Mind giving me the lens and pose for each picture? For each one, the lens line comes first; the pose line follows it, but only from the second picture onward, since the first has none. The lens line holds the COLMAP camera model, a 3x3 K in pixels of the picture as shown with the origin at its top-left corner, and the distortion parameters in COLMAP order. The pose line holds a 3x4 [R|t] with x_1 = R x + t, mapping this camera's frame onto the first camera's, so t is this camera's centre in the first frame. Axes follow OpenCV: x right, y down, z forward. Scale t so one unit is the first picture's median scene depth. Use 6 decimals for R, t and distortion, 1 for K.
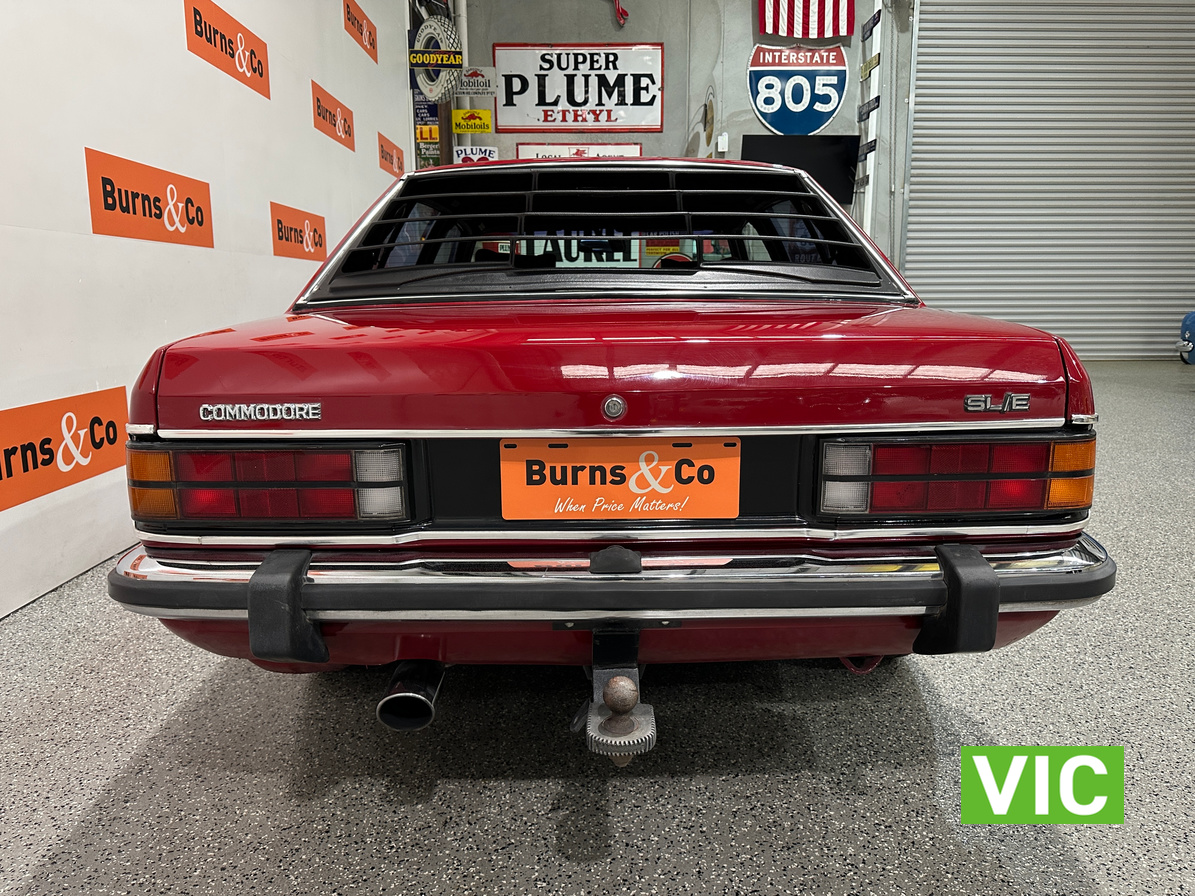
lens RADIAL K [[858.0, 0, 597.5], [0, 858.0, 448.0], [0, 0, 1]] dist [0.004835, -0.003682]
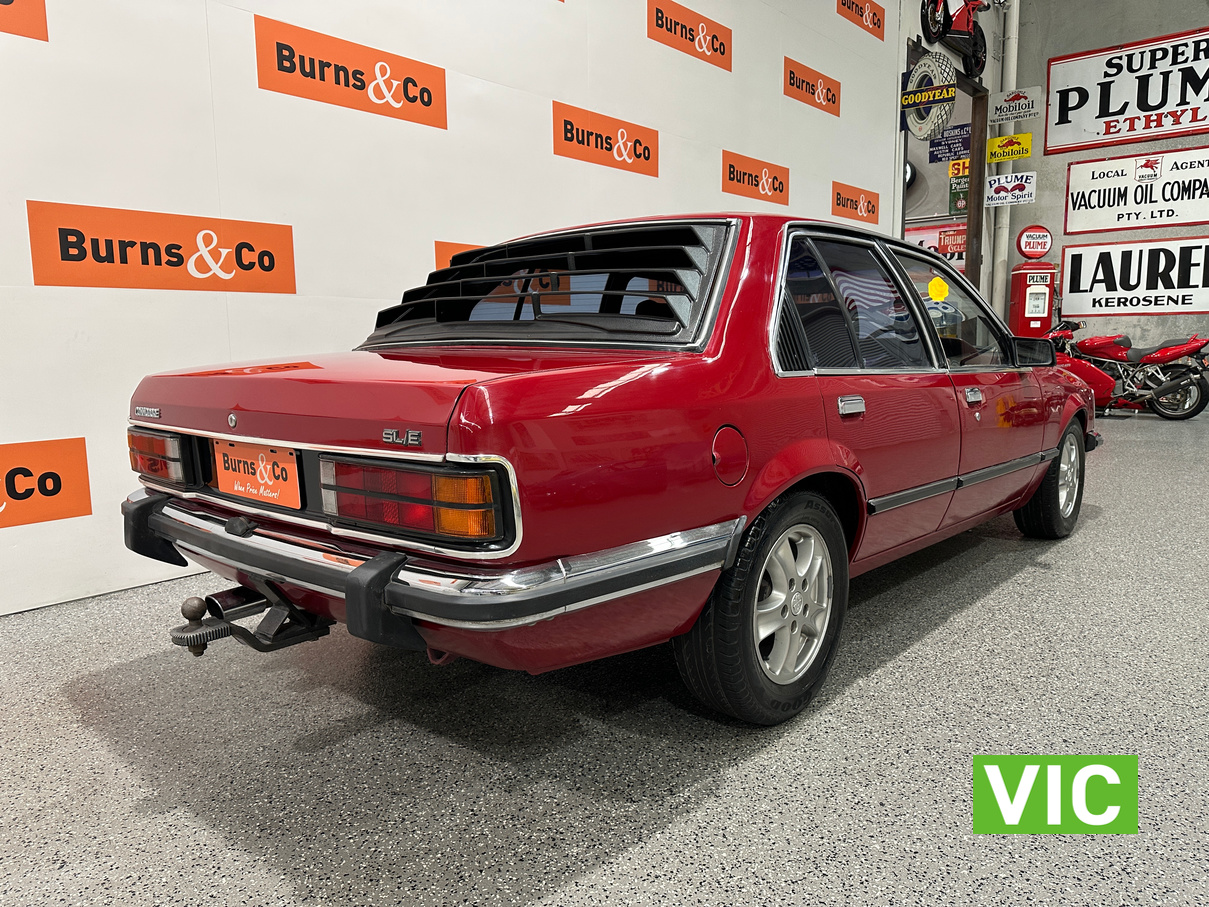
lens RADIAL K [[845.4, 0, 604.4], [0, 845.4, 458.8], [0, 0, 1]] dist [0.002541, -0.010587]
pose [[0.748797, 0.085908, -0.657209, 0.153310], [-0.103945, 0.994516, 0.011568, -0.006935], [0.654598, 0.059652, 0.753620, 0.033374]]
